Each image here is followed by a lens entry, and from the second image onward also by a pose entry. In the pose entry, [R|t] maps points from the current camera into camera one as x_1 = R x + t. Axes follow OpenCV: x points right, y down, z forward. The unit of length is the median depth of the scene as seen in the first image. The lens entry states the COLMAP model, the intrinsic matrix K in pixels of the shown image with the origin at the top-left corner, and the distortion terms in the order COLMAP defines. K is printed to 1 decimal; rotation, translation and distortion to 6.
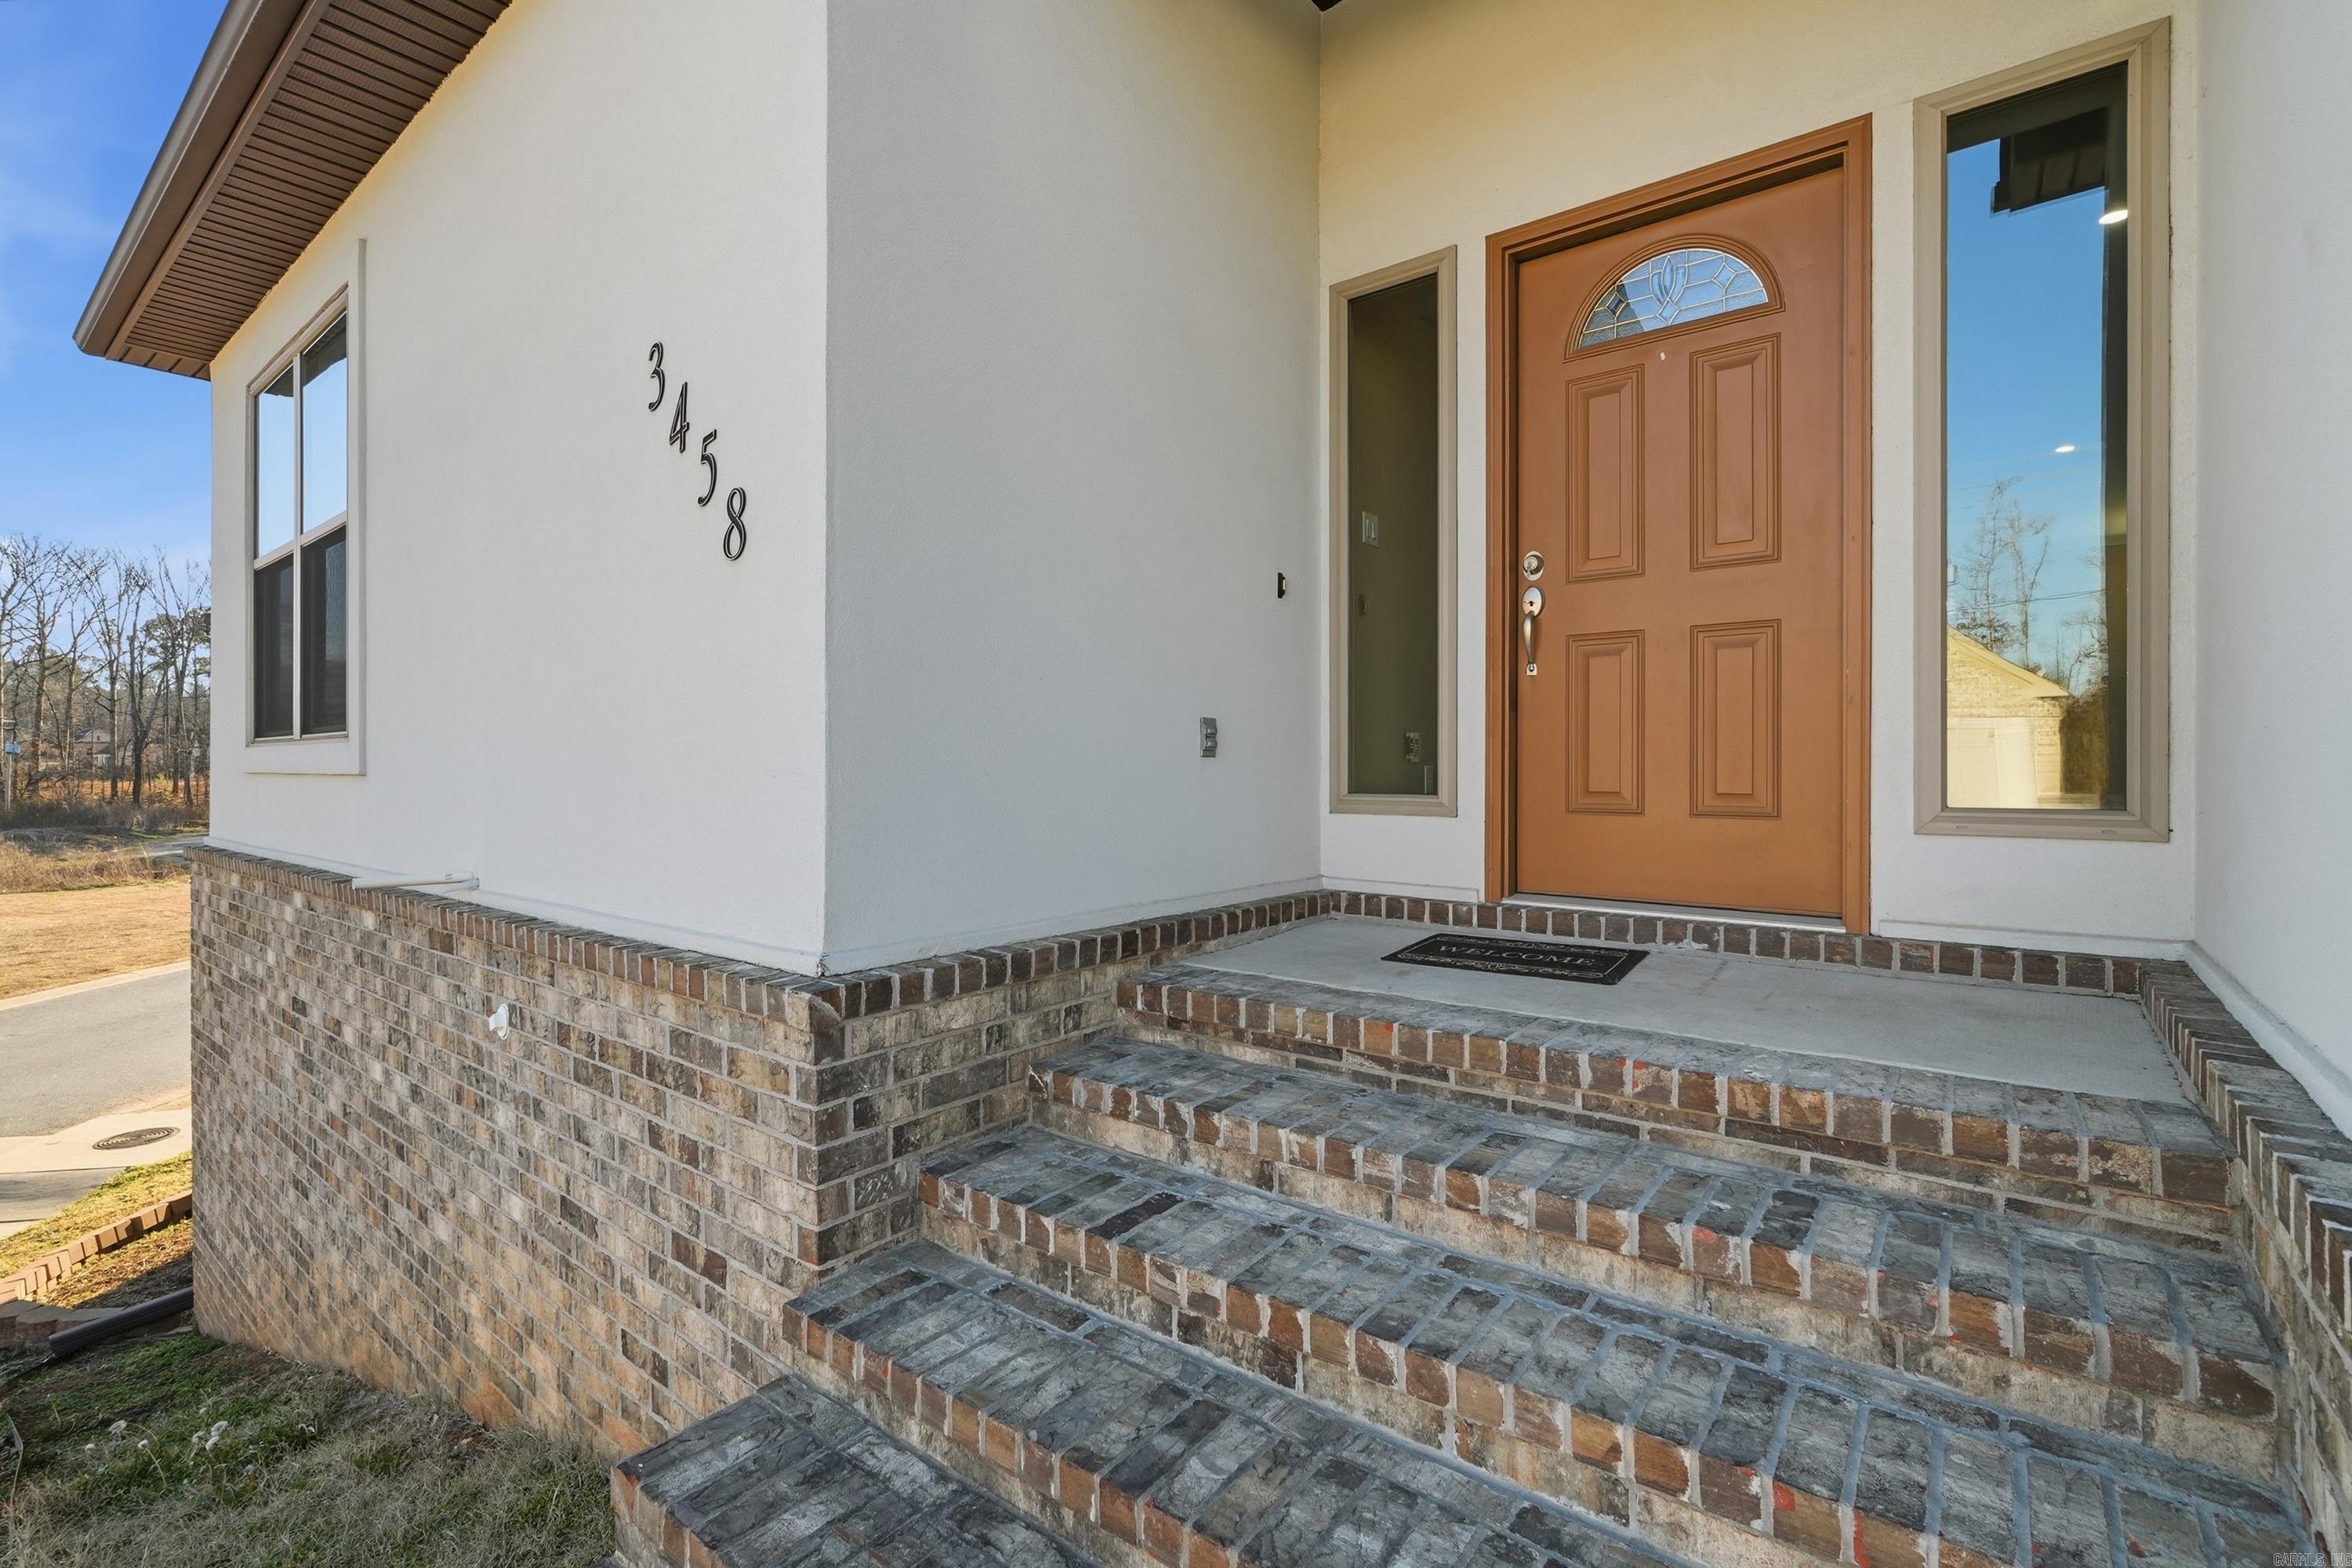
lens RADIAL K [[1039.7, 0, 1160.1], [0, 1039.7, 766.3], [0, 0, 1]] dist [-0.006838, -0.000033]
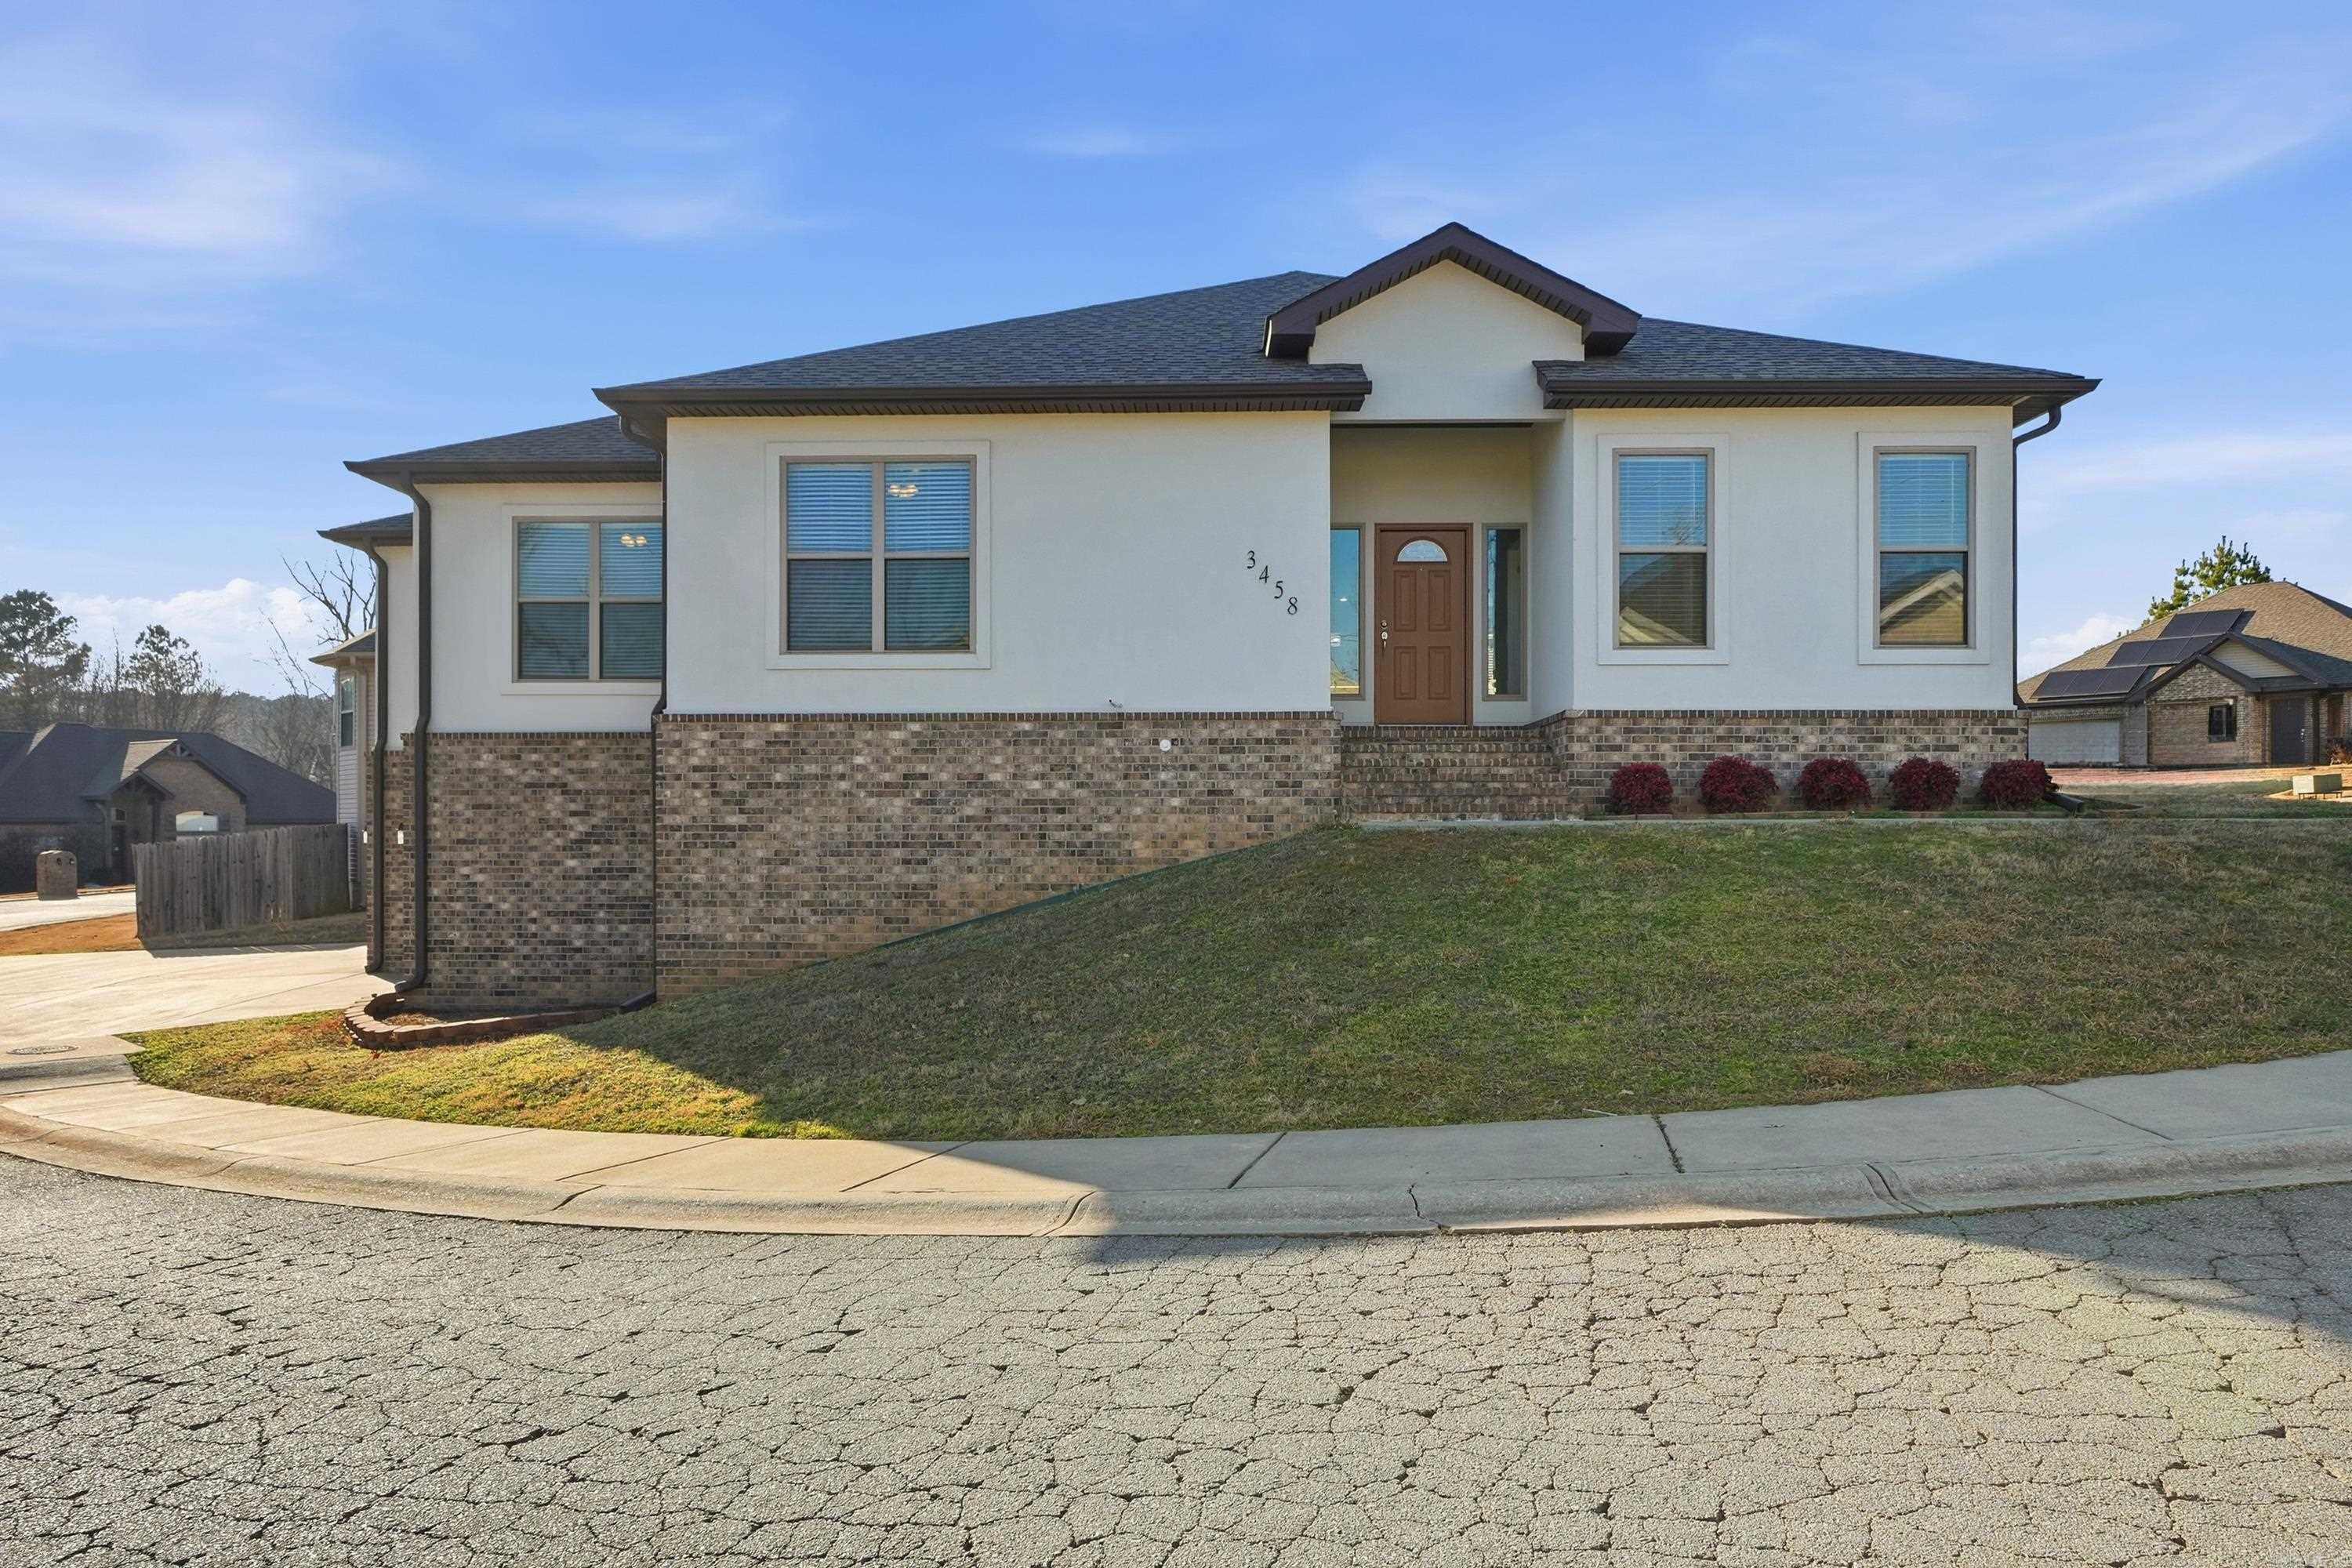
lens RADIAL K [[1464.7, 0, 1176.0], [0, 1464.7, 784.0], [0, 0, 1]] dist [0.000621, 0.000019]
pose [[0.804518, 0.014790, 0.593744, -3.660006], [-0.001543, 0.999739, -0.022812, 0.522902], [-0.593926, 0.017437, 0.804330, -2.924710]]
